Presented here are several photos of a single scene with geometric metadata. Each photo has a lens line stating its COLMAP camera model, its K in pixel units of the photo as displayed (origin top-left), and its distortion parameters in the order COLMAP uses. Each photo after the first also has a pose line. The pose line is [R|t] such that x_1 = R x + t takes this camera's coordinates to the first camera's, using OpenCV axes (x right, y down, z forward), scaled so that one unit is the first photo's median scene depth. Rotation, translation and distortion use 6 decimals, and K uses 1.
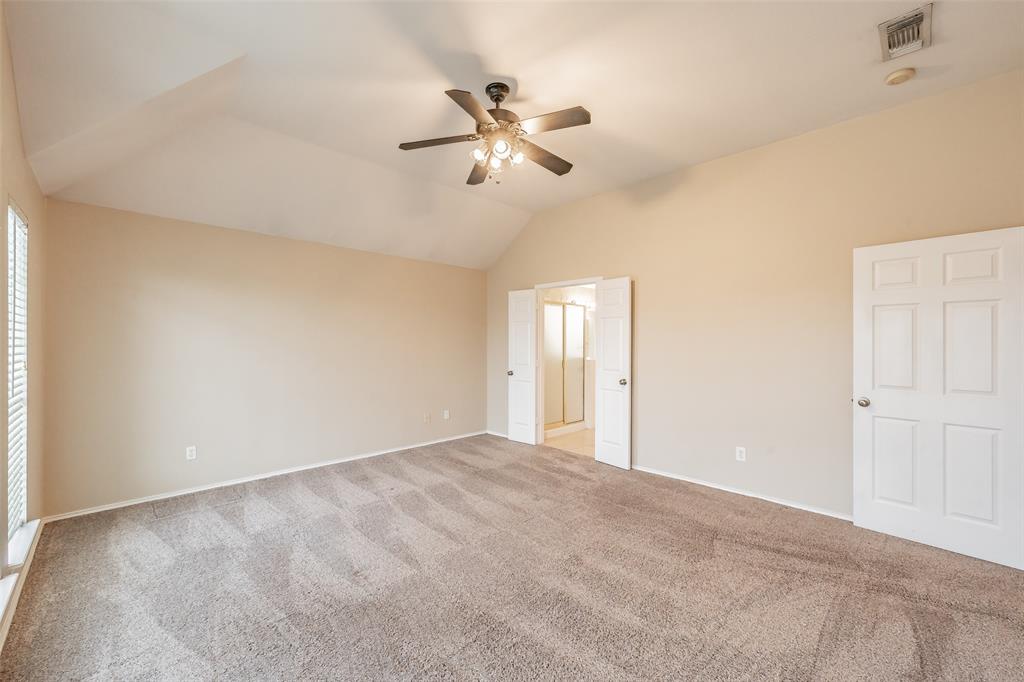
lens RADIAL K [[407.8, 0, 513.0], [0, 407.8, 337.9], [0, 0, 1]] dist [0.000404, -0.000139]
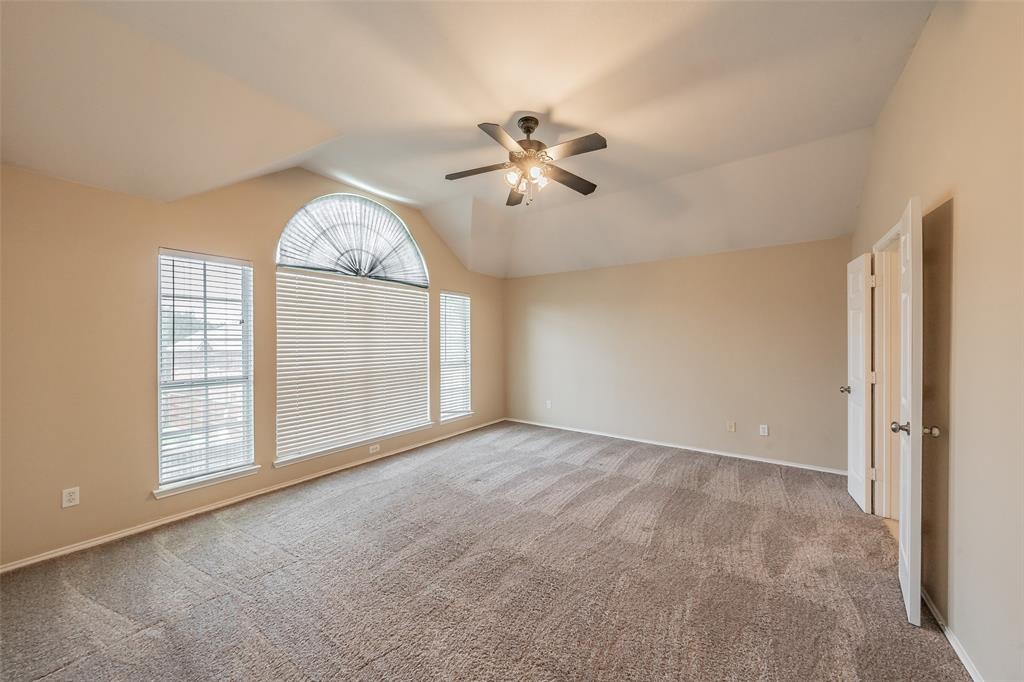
lens RADIAL K [[361.1, 0, 514.0], [0, 361.1, 339.4], [0, 0, 1]] dist [0.003372, -0.000042]
pose [[0.171463, -0.002226, -0.985188, 0.682356], [0.011493, 0.999934, -0.000259, 0.001351], [0.985123, -0.011278, 0.171478, 0.556980]]
